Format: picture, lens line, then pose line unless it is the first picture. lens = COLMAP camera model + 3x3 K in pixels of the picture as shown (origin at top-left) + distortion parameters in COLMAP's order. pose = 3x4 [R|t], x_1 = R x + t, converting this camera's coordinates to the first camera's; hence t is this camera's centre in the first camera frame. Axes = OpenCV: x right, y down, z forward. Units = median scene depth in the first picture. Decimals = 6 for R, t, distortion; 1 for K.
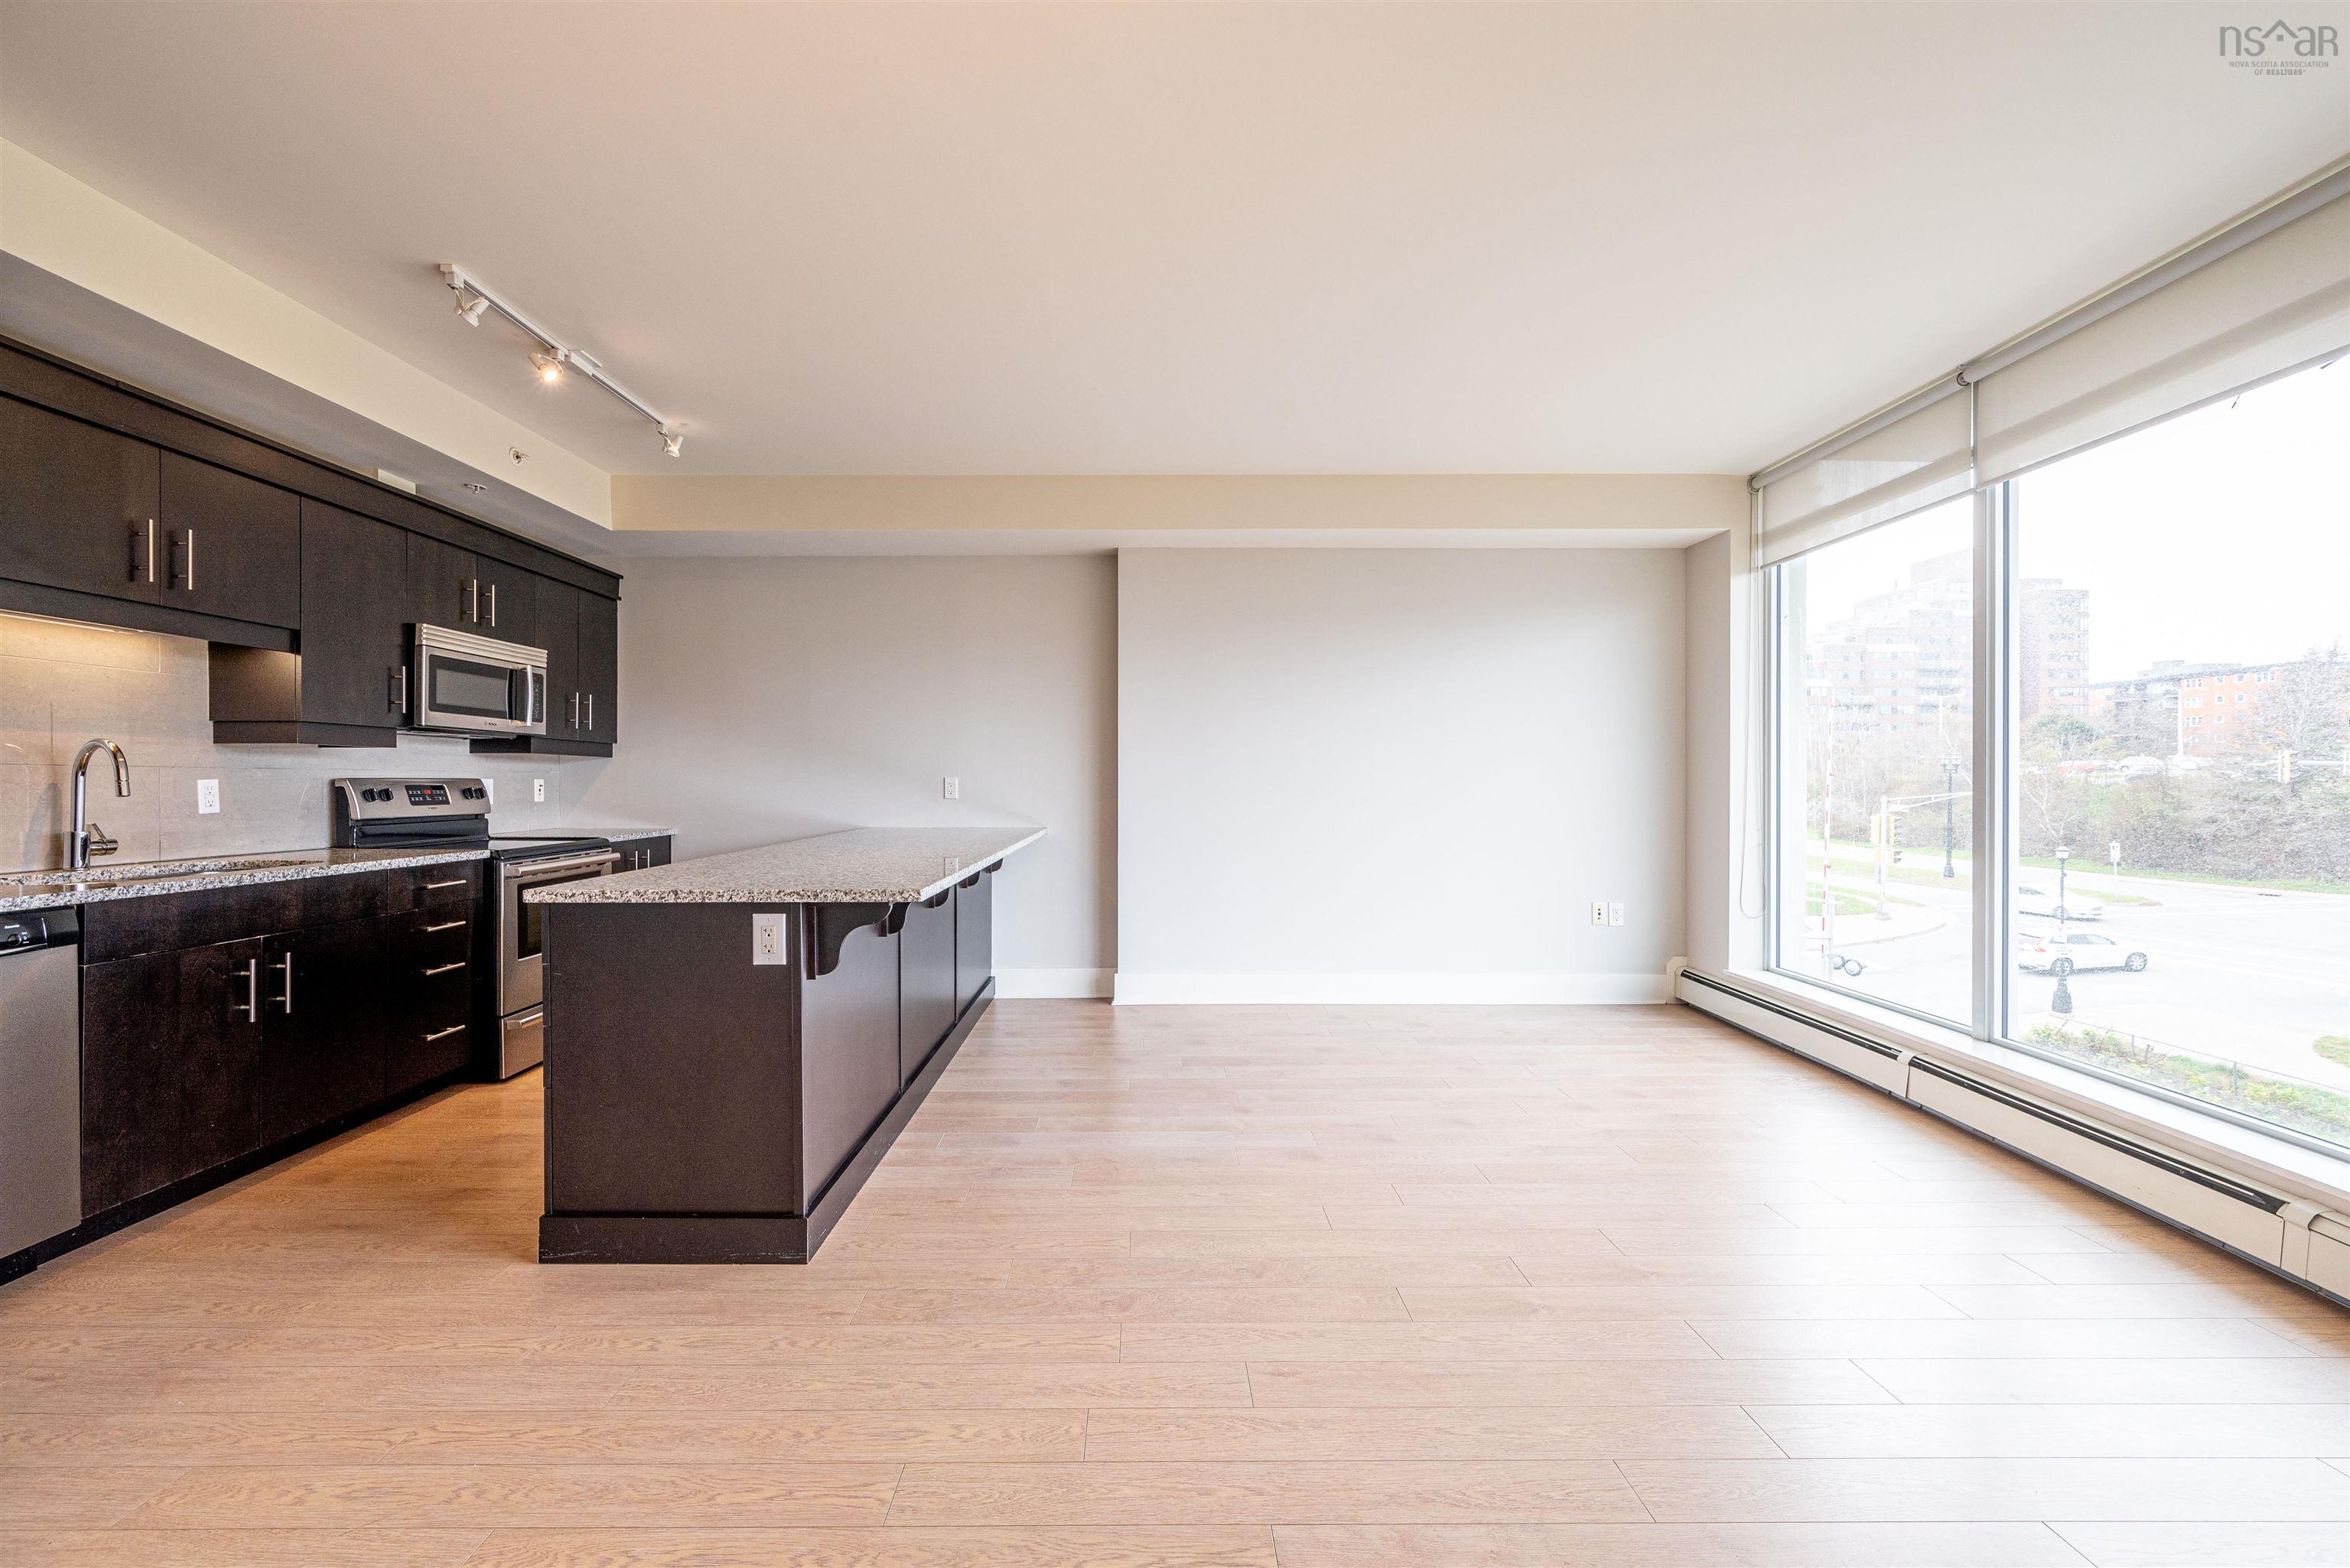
lens RADIAL K [[948.6, 0, 1147.9], [0, 948.6, 783.9], [0, 0, 1]] dist [-0.001157, -0.000162]
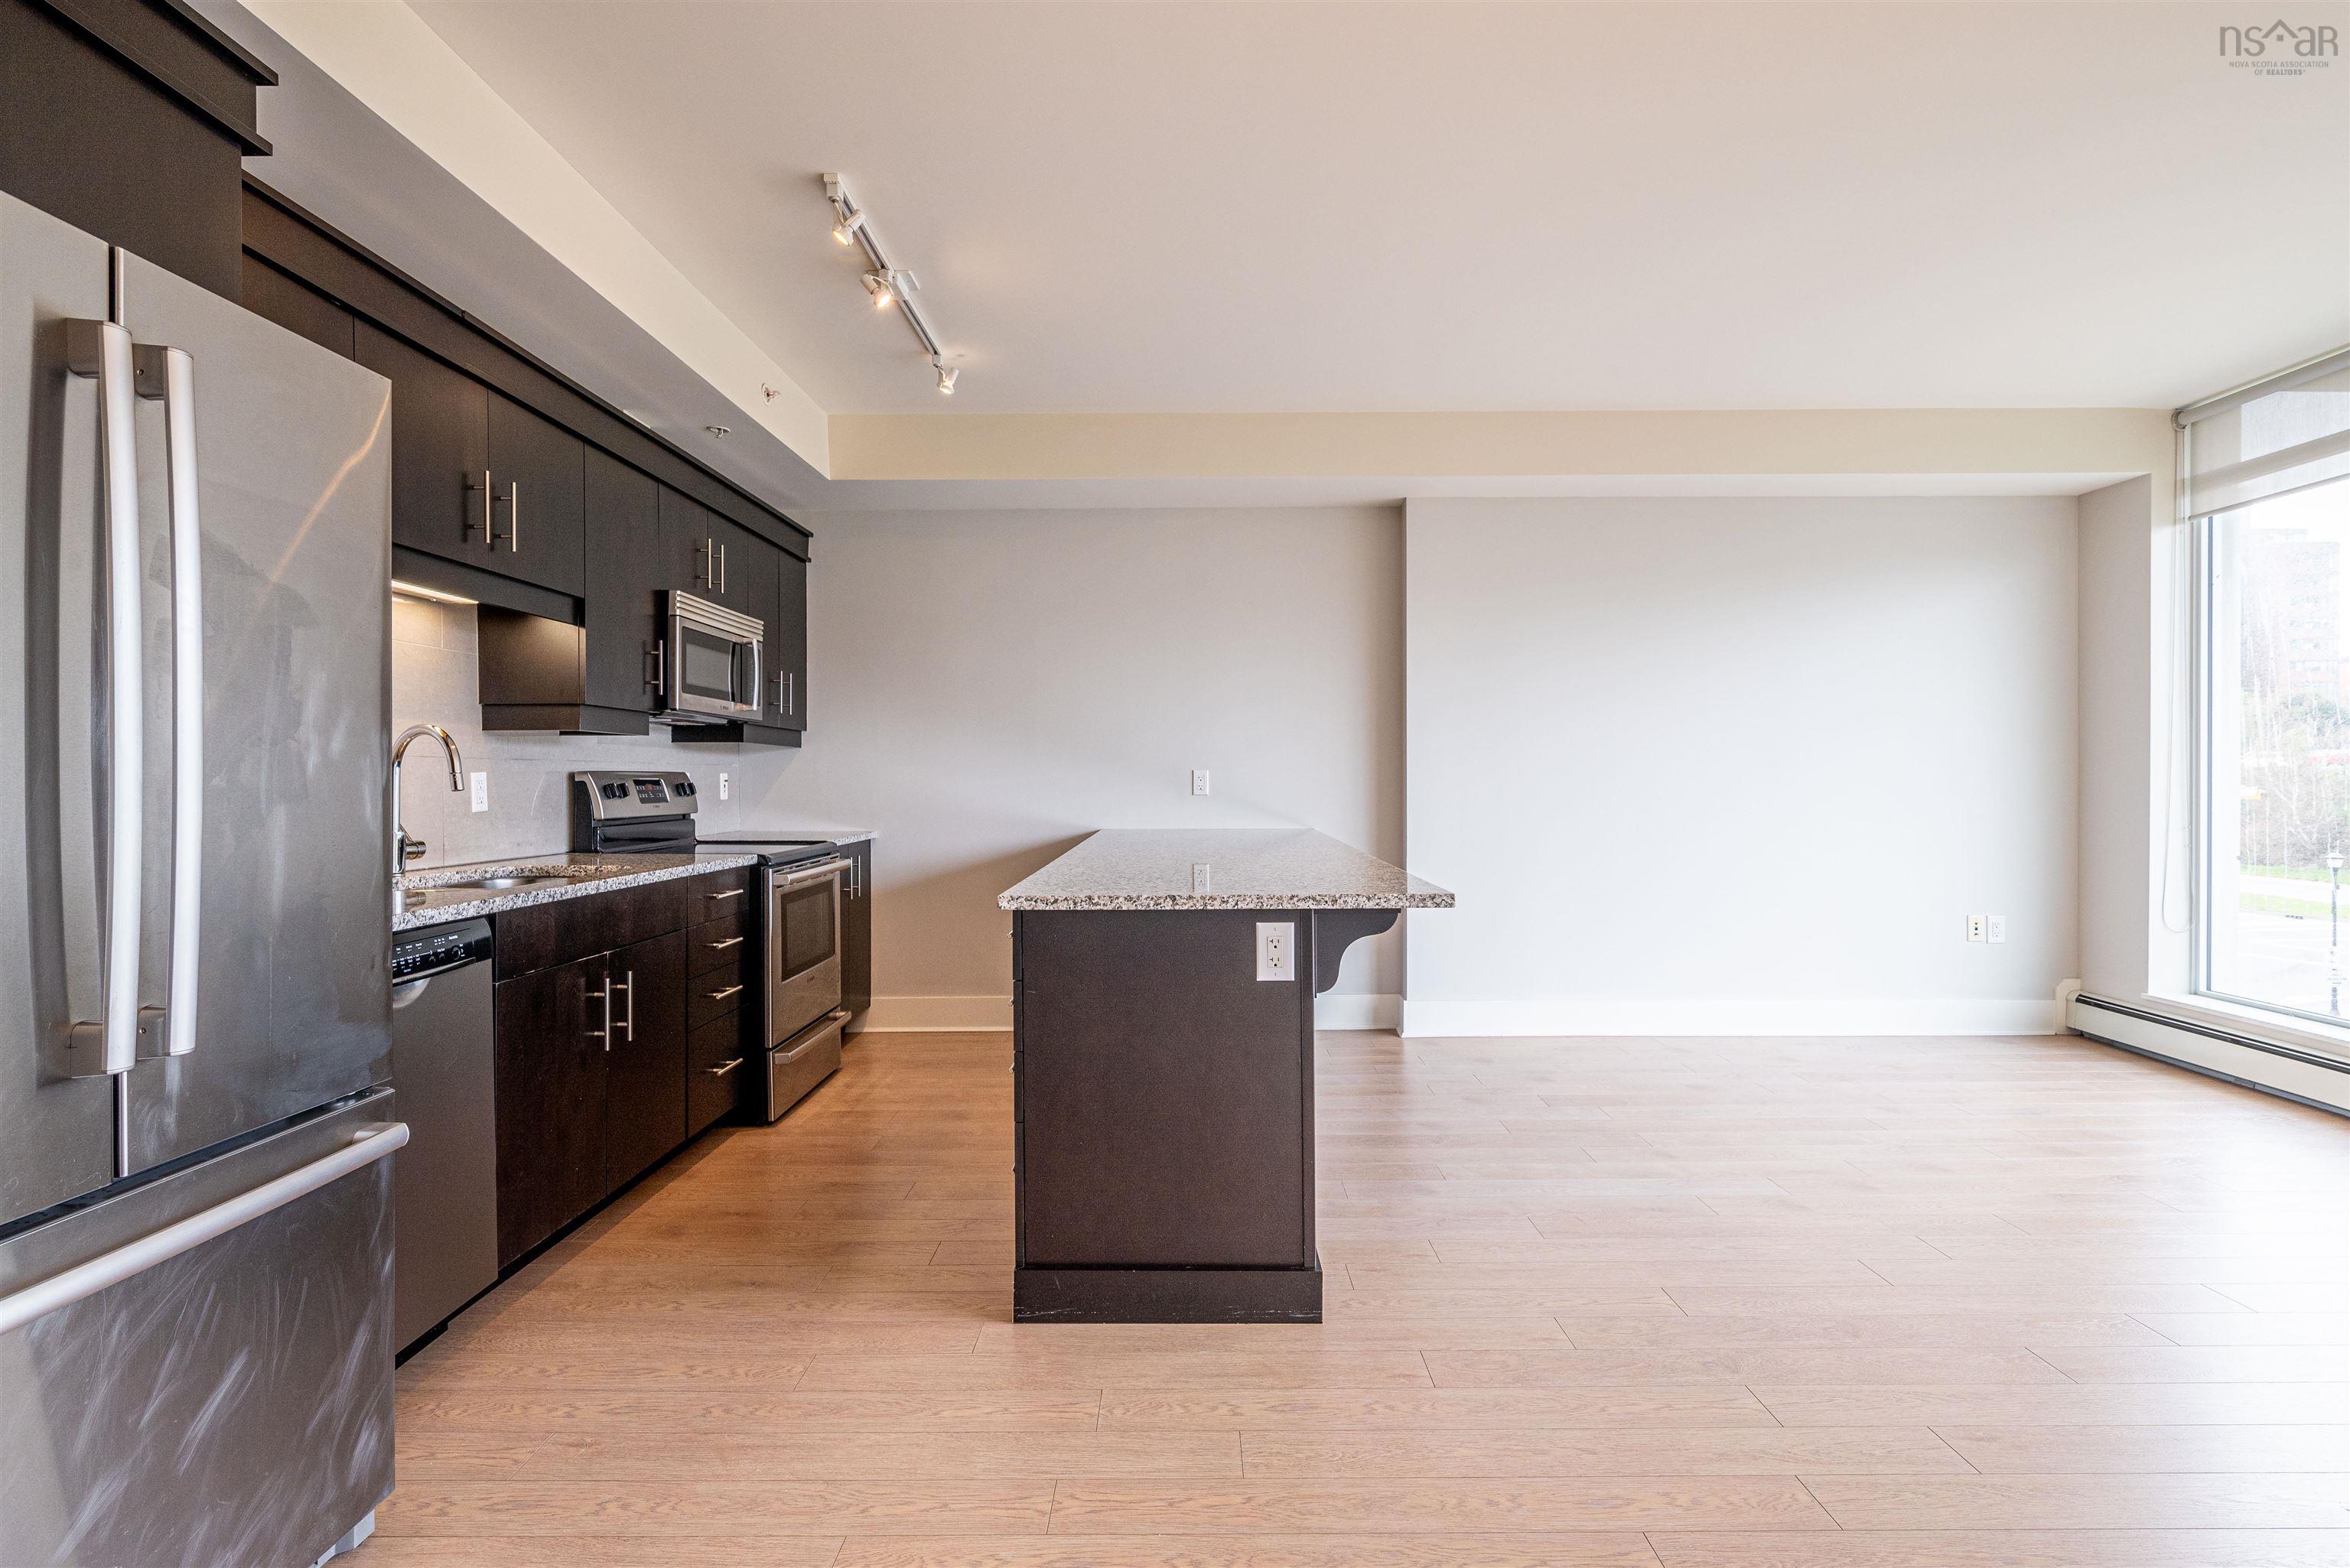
lens RADIAL K [[1144.8, 0, 1185.8], [0, 1144.8, 786.3], [0, 0, 1]] dist [-0.002918, 0.000205]
pose [[0.999978, -0.002922, -0.005943, -0.300044], [0.002948, 0.999986, 0.004377, 0.004641], [0.005931, -0.004394, 0.999973, -0.032006]]
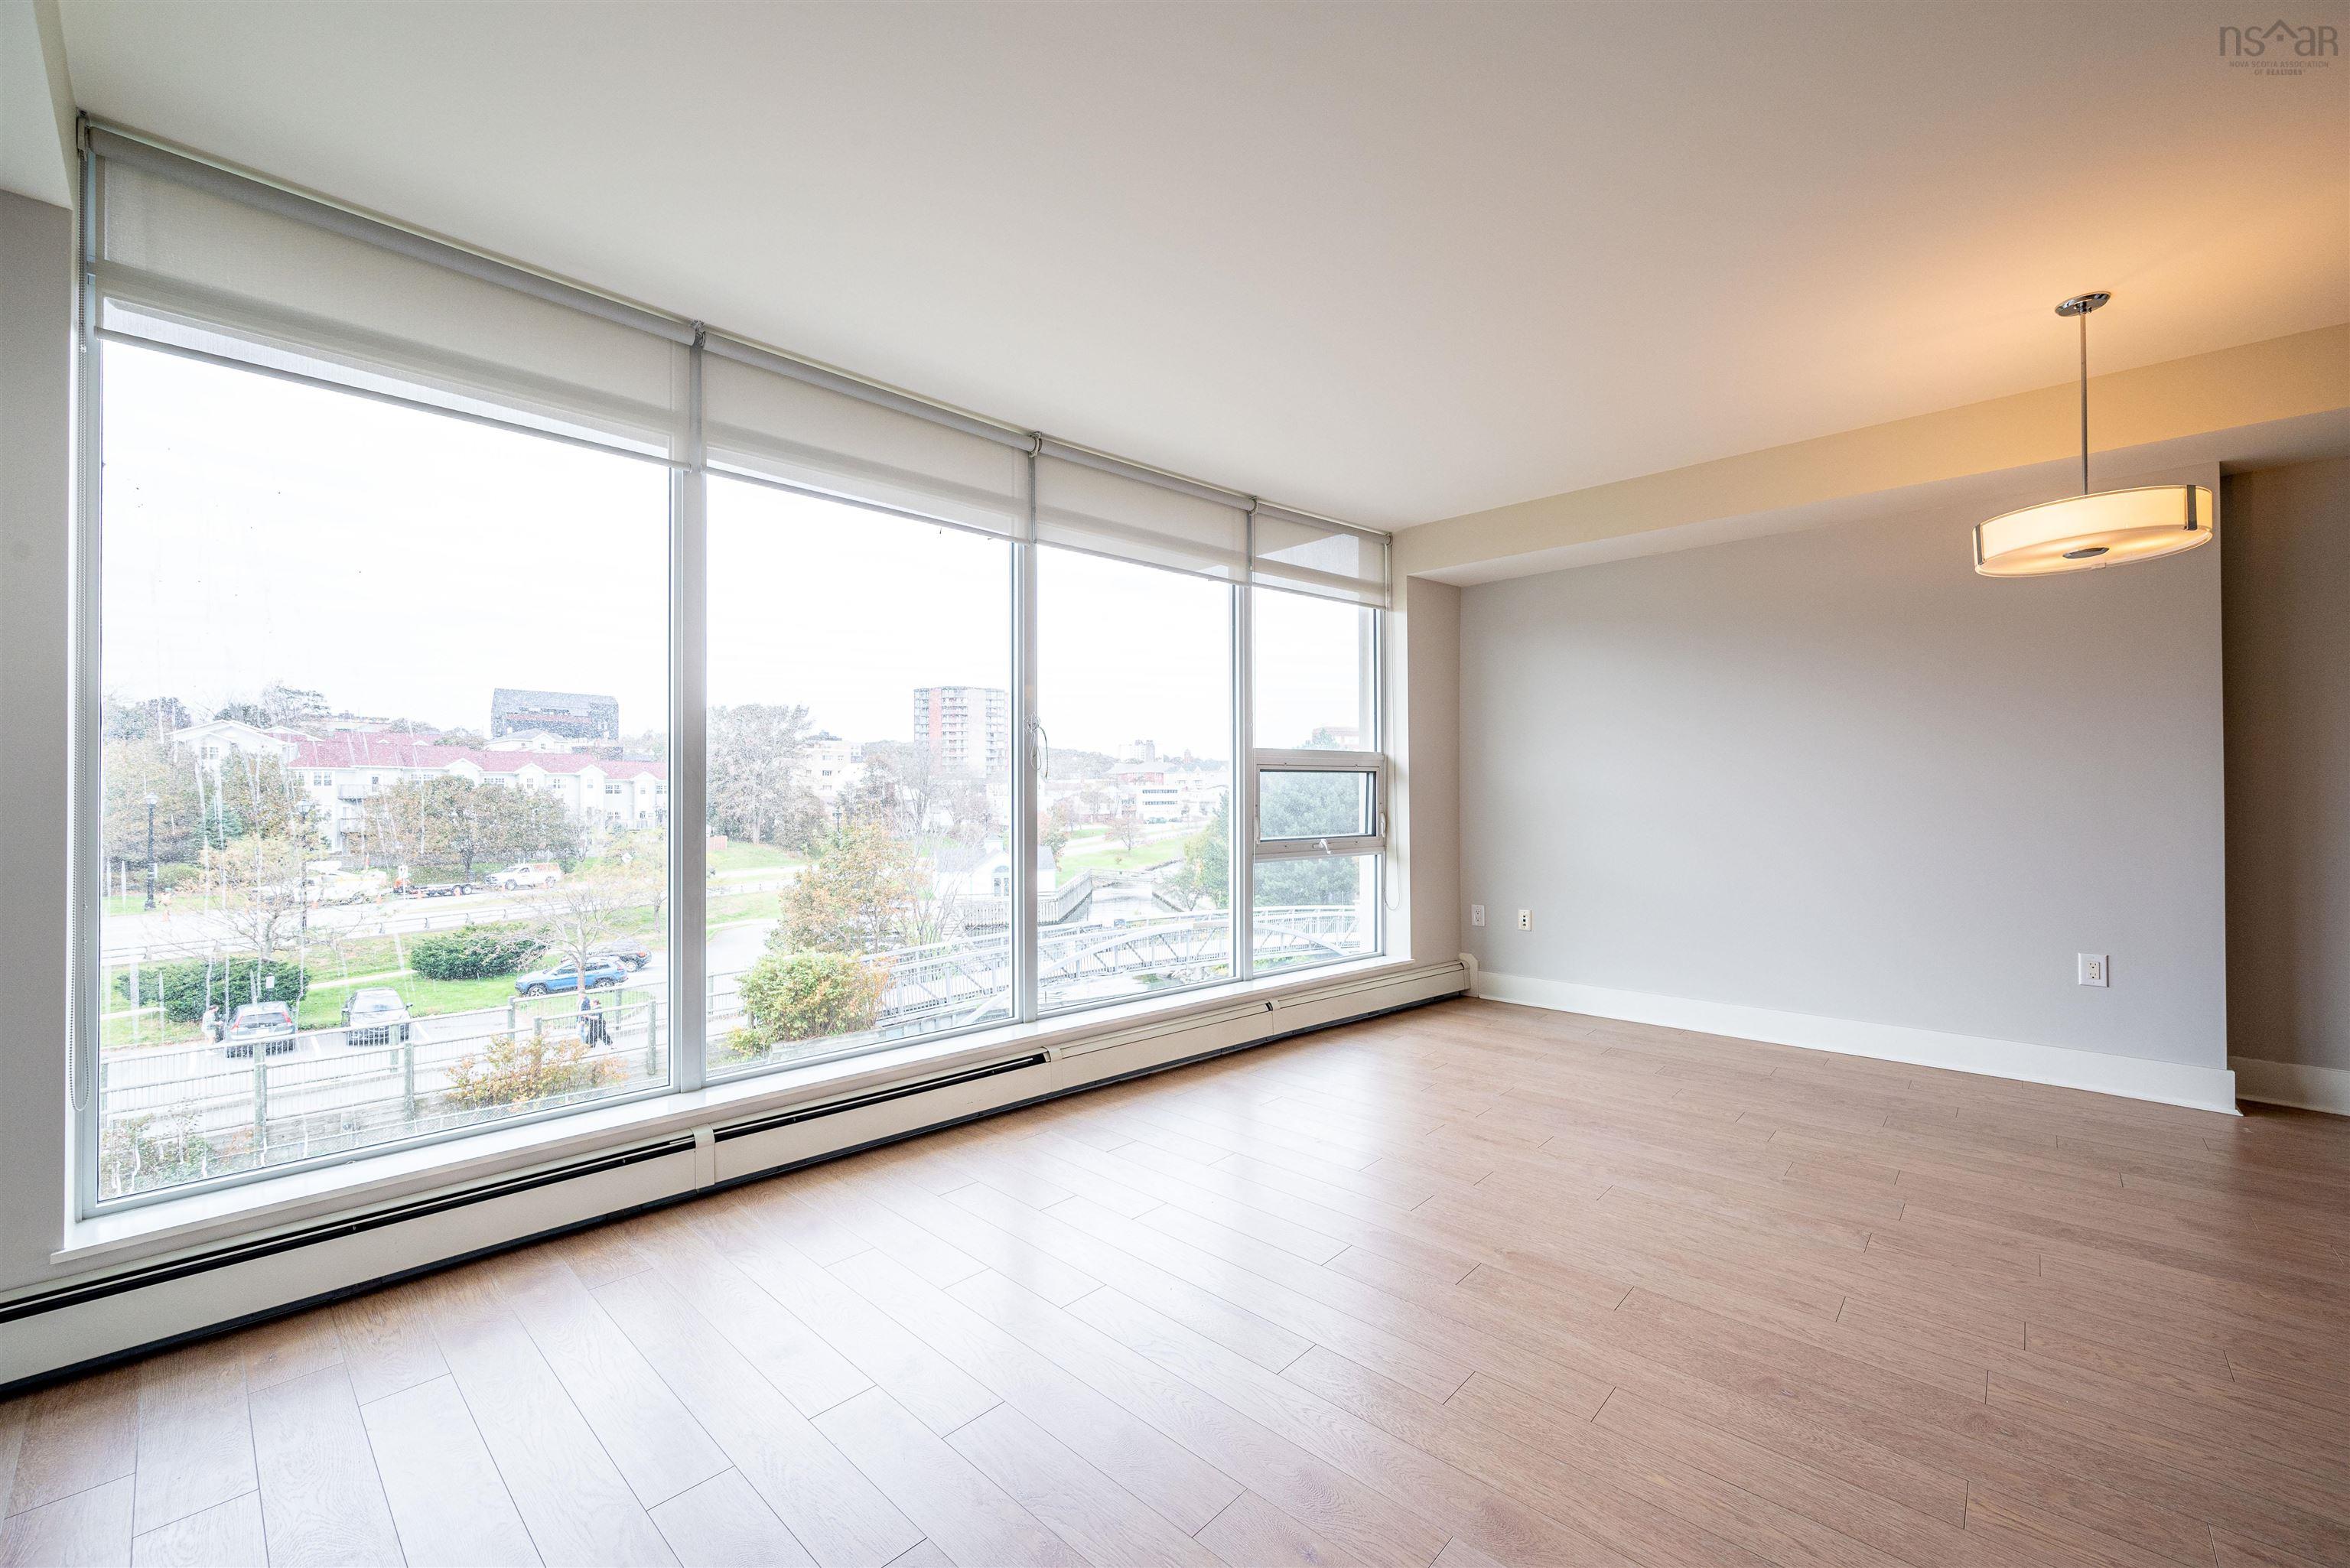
lens RADIAL K [[933.4, 0, 1183.9], [0, 933.4, 788.9], [0, 0, 1]] dist [-0.000686, -0.000089]
pose [[-0.735923, 0.005889, 0.677039, -0.040082], [0.005354, 0.999982, -0.002879, -0.004772], [-0.677044, 0.001506, -0.735941, 1.199118]]
